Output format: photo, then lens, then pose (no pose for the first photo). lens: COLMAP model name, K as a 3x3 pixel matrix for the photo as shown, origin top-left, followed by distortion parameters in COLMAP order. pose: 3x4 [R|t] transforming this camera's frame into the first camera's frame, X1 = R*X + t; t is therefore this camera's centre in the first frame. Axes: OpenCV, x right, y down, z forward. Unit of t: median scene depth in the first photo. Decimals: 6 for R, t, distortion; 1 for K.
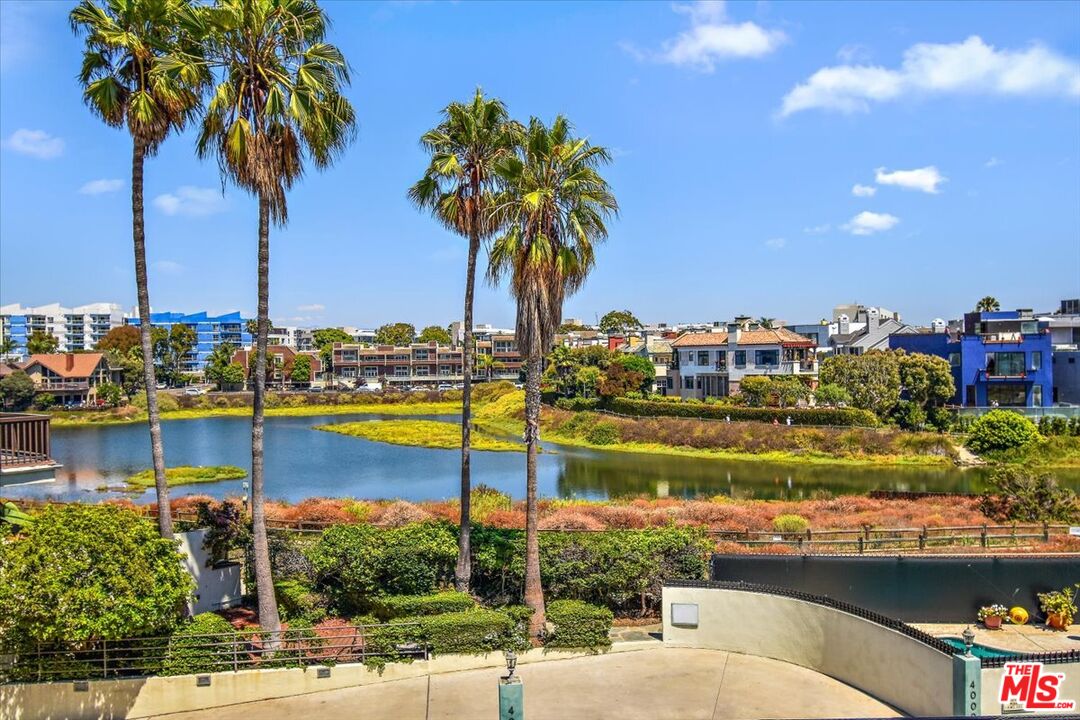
lens RADIAL K [[868.8, 0, 542.5], [0, 868.8, 362.8], [0, 0, 1]] dist [-0.000971, -0.009641]
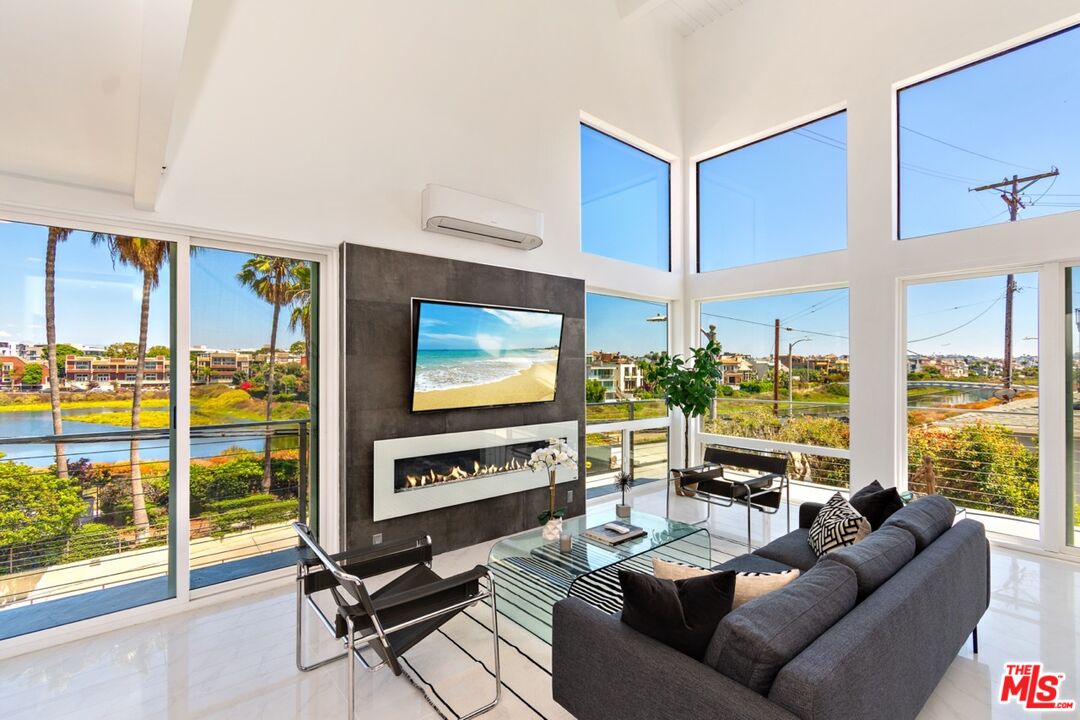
lens RADIAL K [[493.6, 0, 540.7], [0, 493.6, 365.2], [0, 0, 1]] dist [0.004356, 0.000242]
pose [[0.852765, 0.019270, 0.521940, -0.036869], [-0.010011, 0.999739, -0.020553, 0.000805], [-0.522200, 0.012302, 0.852735, -0.053818]]
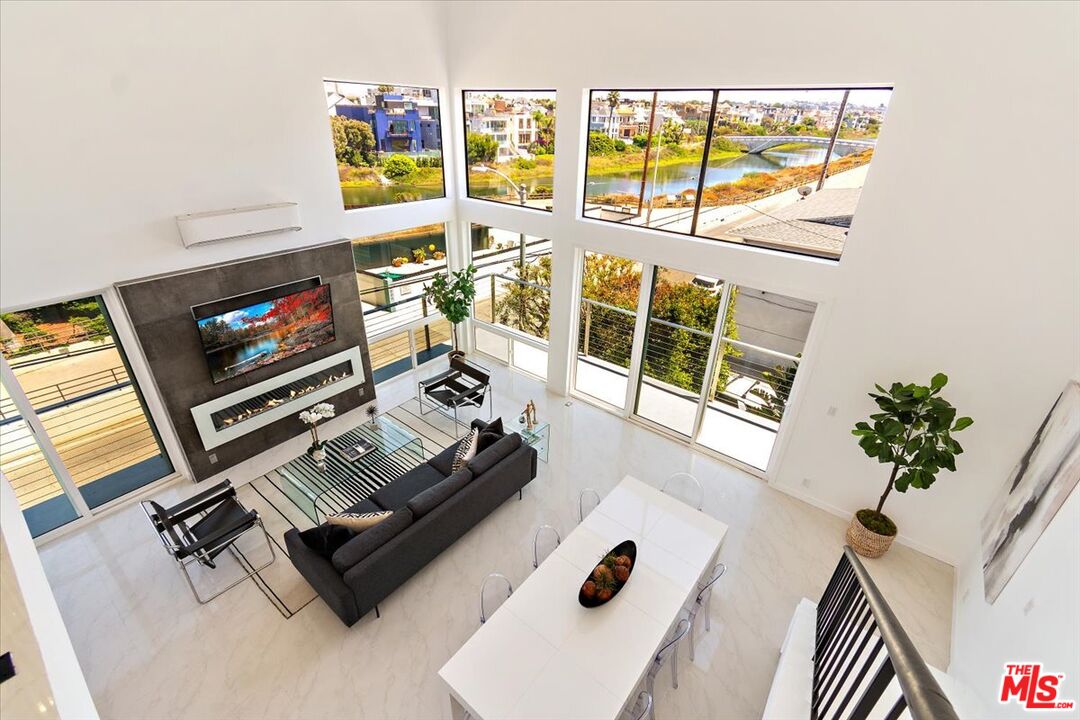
lens RADIAL K [[479.3, 0, 539.9], [0, 479.3, 353.6], [0, 0, 1]] dist [0.002788, -0.000374]
pose [[0.736482, -0.279128, 0.616184, -0.030546], [-0.028843, 0.897112, 0.440861, -0.025260], [-0.675842, -0.342459, 0.652656, -0.075955]]
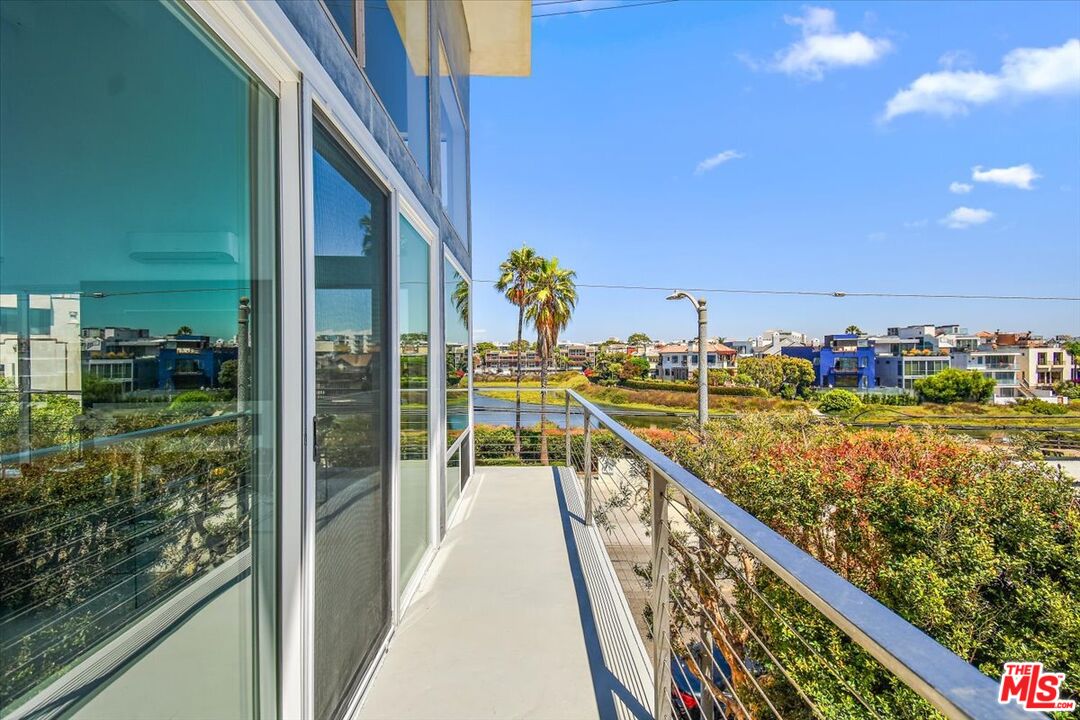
lens RADIAL K [[475.2, 0, 540.0], [0, 475.2, 360.0], [0, 0, 1]] dist [0.042982, -0.024933]
pose [[0.991348, 0.008294, -0.130996, 0.034469], [-0.008605, 0.999961, -0.001802, 0.000529], [0.130976, 0.002914, 0.991381, -0.067083]]
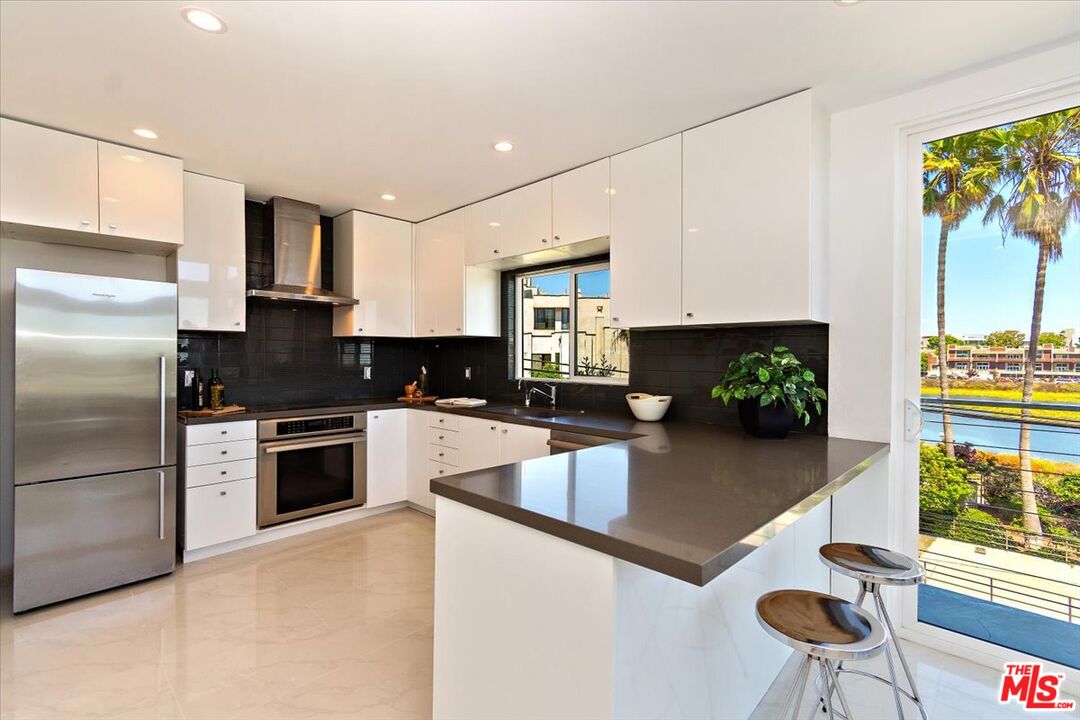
lens RADIAL K [[484.4, 0, 540.0], [0, 484.4, 360.0], [0, 0, 1]] dist [0.000600, -0.000093]
pose [[0.611292, 0.028561, -0.790890, -0.041206], [-0.022127, 0.999575, 0.018994, 0.002992], [0.791096, 0.005889, 0.611664, -0.044116]]
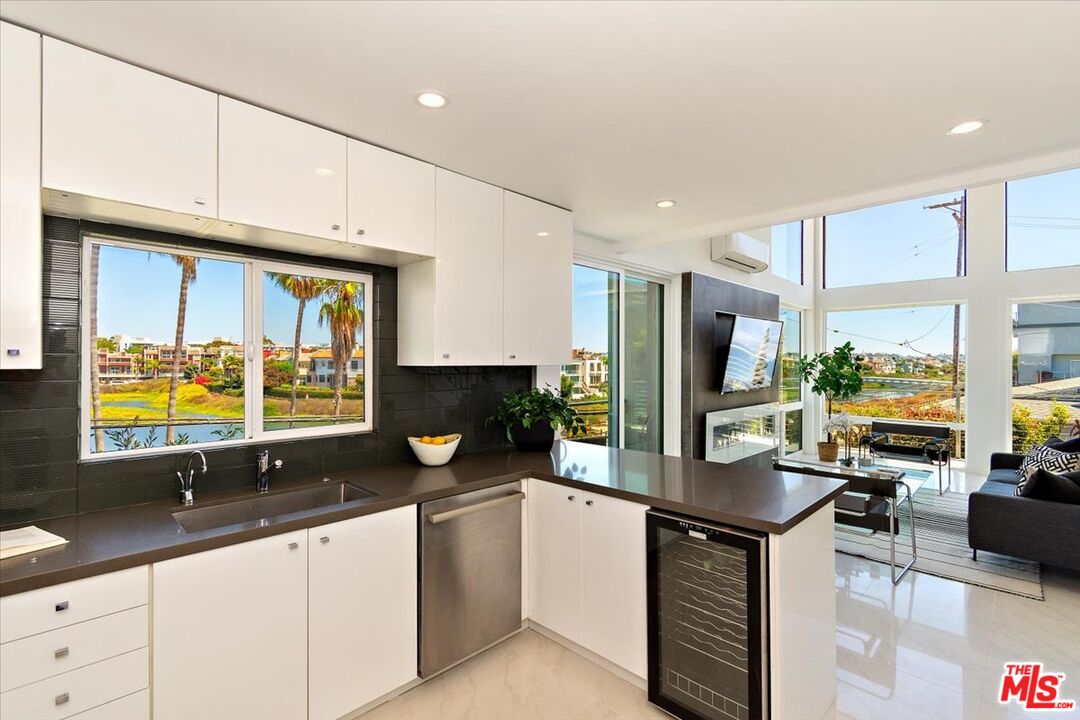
lens RADIAL K [[489.6, 0, 537.2], [0, 489.6, 362.7], [0, 0, 1]] dist [0.002464, -0.000316]
pose [[0.805072, 0.021437, 0.592790, -0.073979], [-0.013926, 0.999754, -0.017241, 0.001679], [-0.593014, 0.005625, 0.805172, -0.046489]]
